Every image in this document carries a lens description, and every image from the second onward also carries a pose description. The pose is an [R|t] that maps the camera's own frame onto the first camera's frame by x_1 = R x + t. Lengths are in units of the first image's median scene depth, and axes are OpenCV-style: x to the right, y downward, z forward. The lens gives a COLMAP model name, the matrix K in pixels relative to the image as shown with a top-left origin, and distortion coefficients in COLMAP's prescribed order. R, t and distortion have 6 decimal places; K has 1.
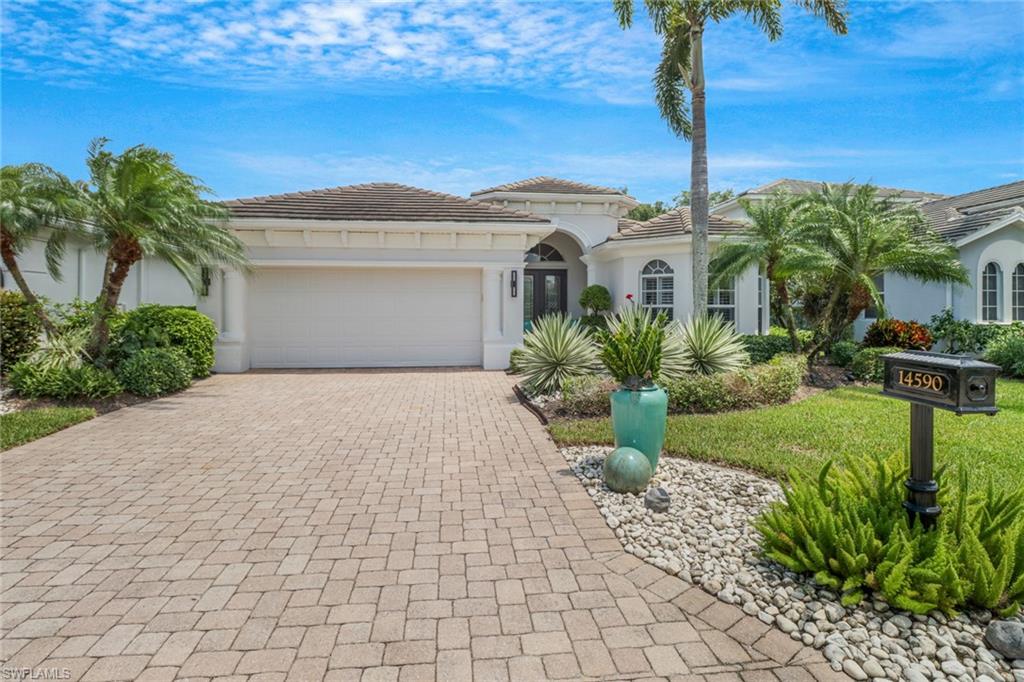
lens RADIAL K [[482.4, 0, 508.4], [0, 482.4, 318.5], [0, 0, 1]] dist [-0.000807, -0.000086]
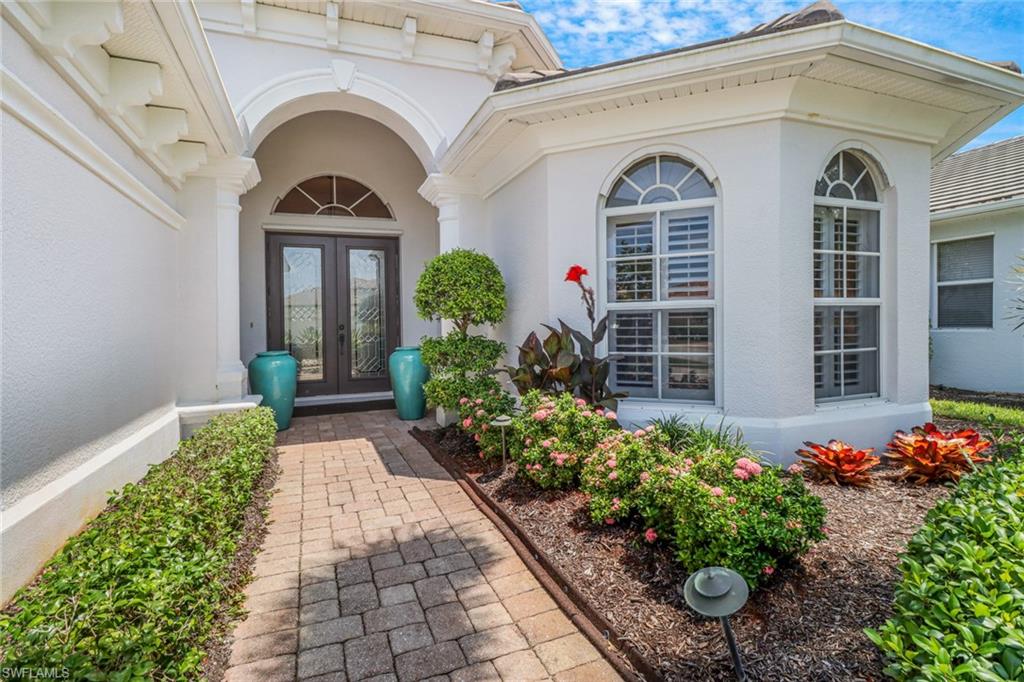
lens RADIAL K [[482.4, 0, 508.4], [0, 482.4, 318.5], [0, 0, 1]] dist [-0.000807, -0.000086]
pose [[0.962253, -0.017555, 0.271590, 0.130436], [0.026287, 0.999247, -0.028547, -0.010855], [-0.270884, 0.034609, 0.961990, 0.725368]]
